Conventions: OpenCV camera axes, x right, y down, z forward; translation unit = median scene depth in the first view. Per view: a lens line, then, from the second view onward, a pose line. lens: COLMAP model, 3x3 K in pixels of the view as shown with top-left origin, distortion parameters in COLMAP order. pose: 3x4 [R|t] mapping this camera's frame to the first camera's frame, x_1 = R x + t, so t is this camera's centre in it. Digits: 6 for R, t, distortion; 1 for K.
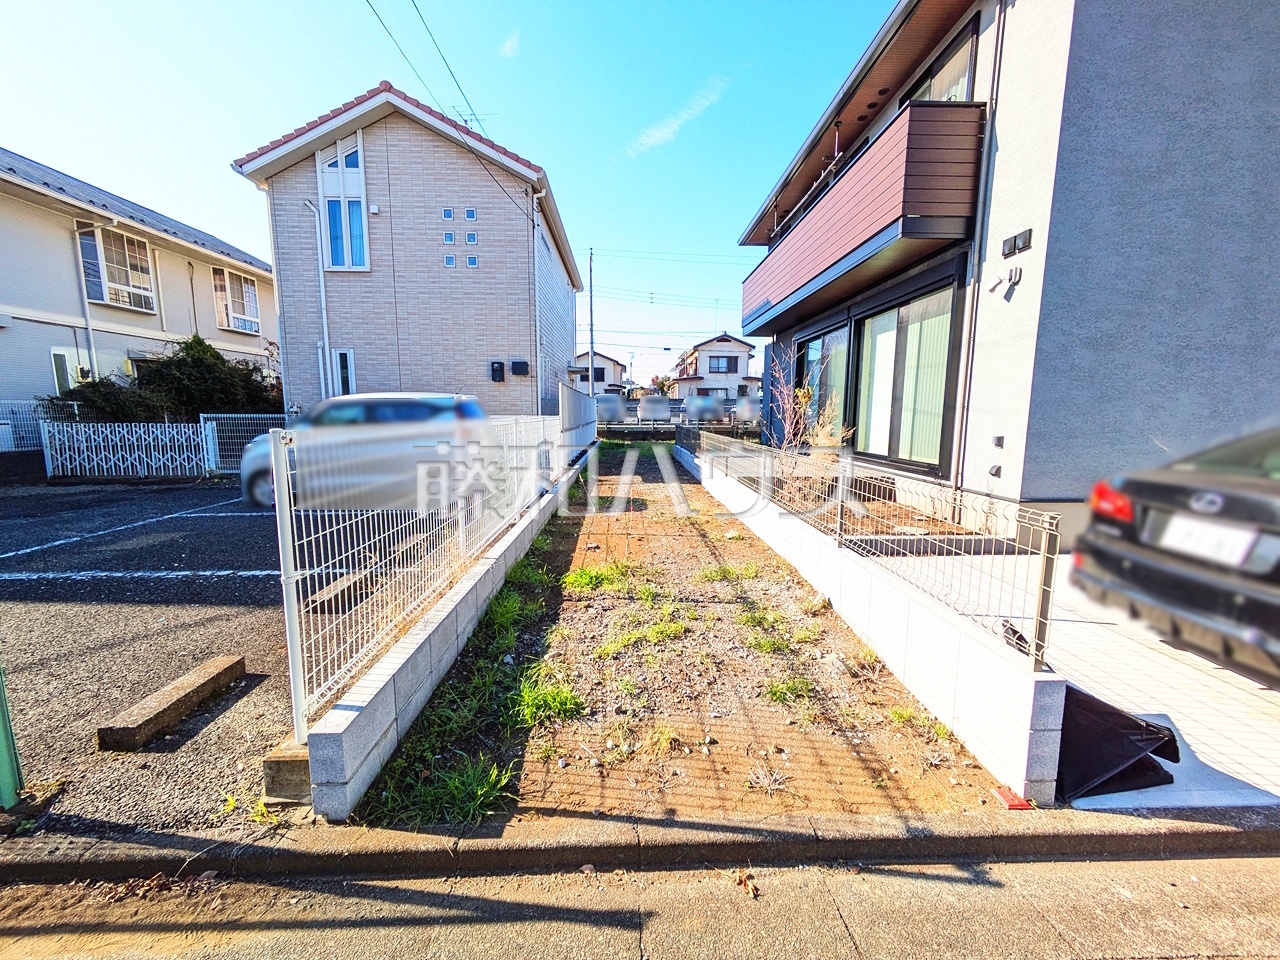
lens RADIAL K [[504.5, 0, 645.5], [0, 504.5, 481.9], [0, 0, 1]] dist [0.001751, 0.000881]
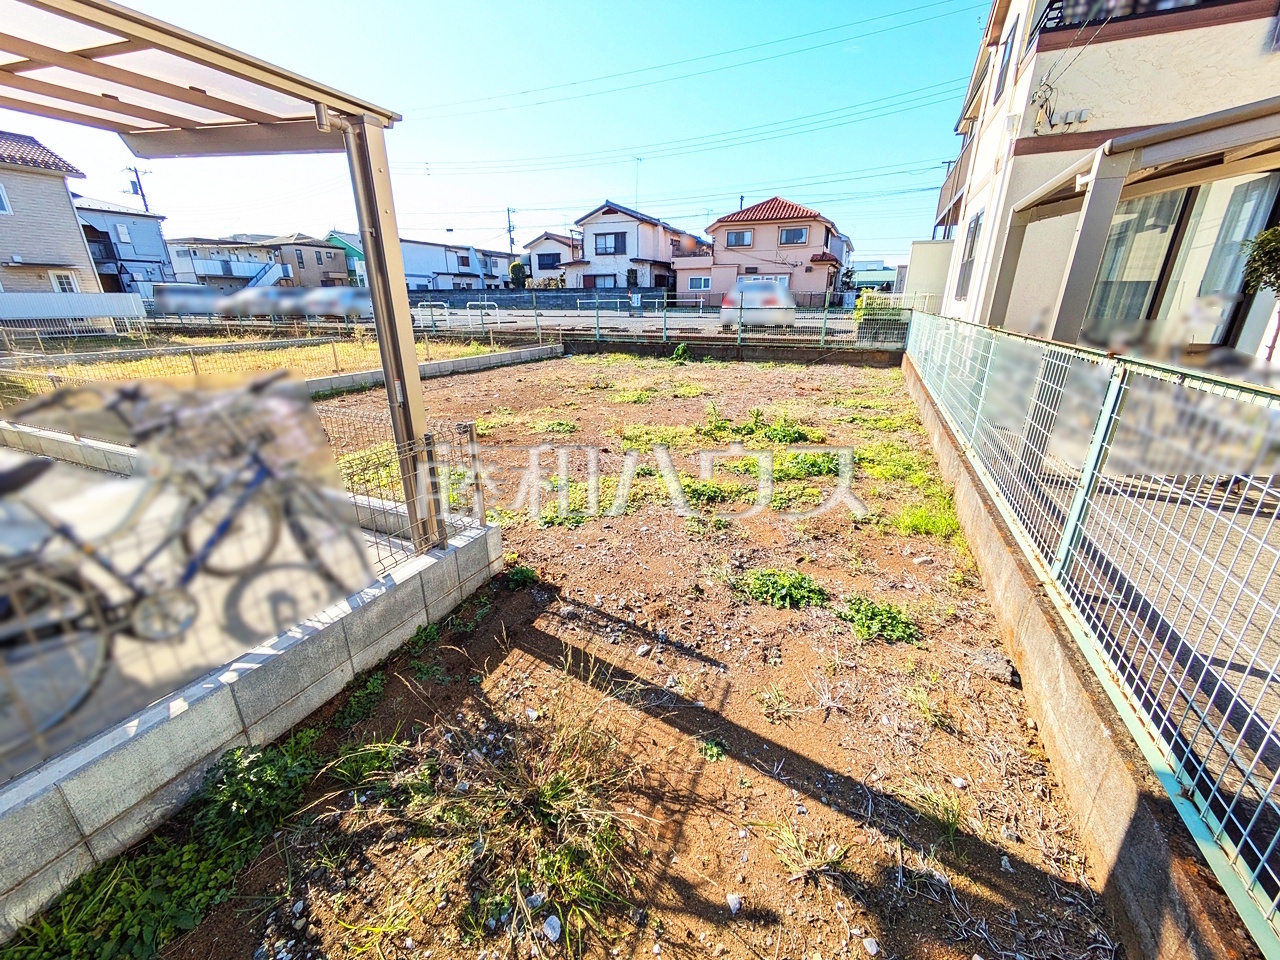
lens RADIAL K [[504.5, 0, 643.3], [0, 504.5, 480.5], [0, 0, 1]] dist [0.001751, 0.000881]
pose [[0.898663, 0.141385, -0.415229, 0.785304], [-0.055182, 0.975548, 0.212745, -0.042106], [0.435155, -0.168273, 0.884491, 0.292076]]
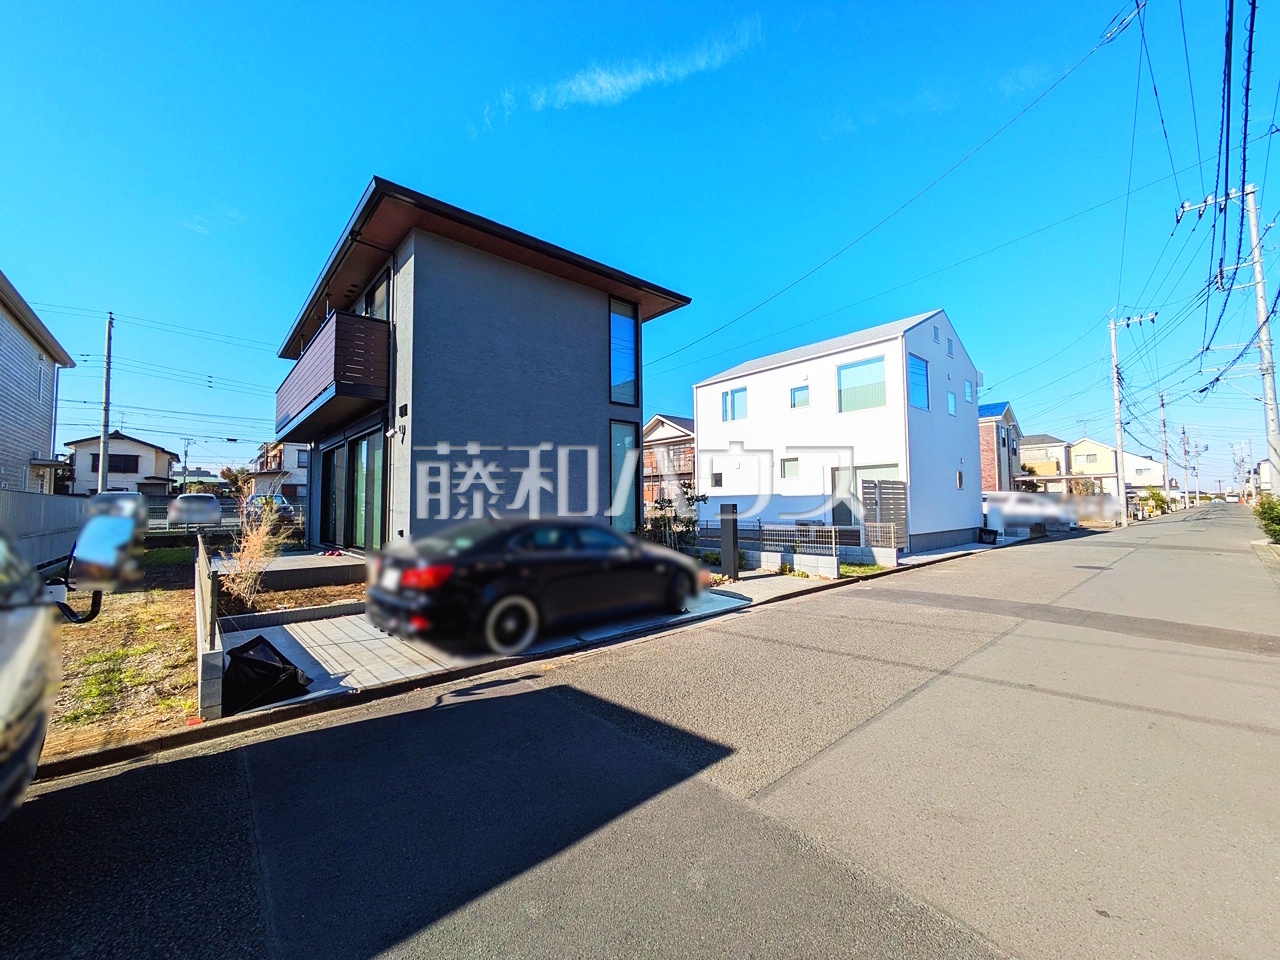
lens RADIAL K [[504.5, 0, 642.5], [0, 504.5, 480.9], [0, 0, 1]] dist [0.001751, 0.000881]
pose [[0.774817, 0.018924, 0.631902, 0.043323], [0.100394, 0.983184, -0.152544, 0.010159], [-0.624163, 0.181633, 0.759888, -0.092335]]
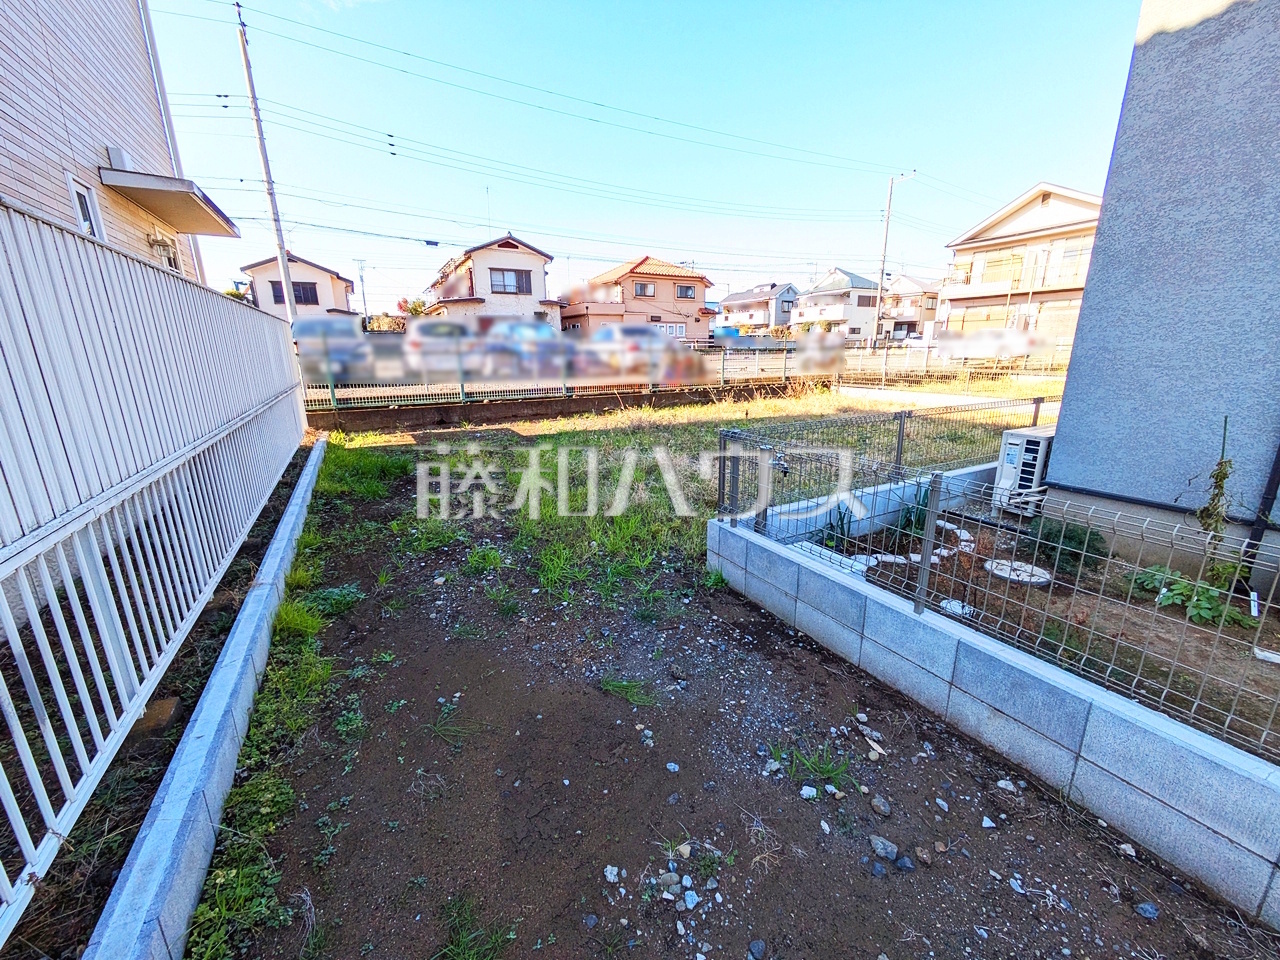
lens RADIAL K [[504.5, 0, 642.1], [0, 504.5, 480.1], [0, 0, 1]] dist [0.001751, 0.000881]
pose [[0.894567, -0.126611, 0.428626, -0.025675], [0.075328, 0.988028, 0.134637, -0.050435], [-0.440541, -0.088155, 0.893394, 0.341059]]
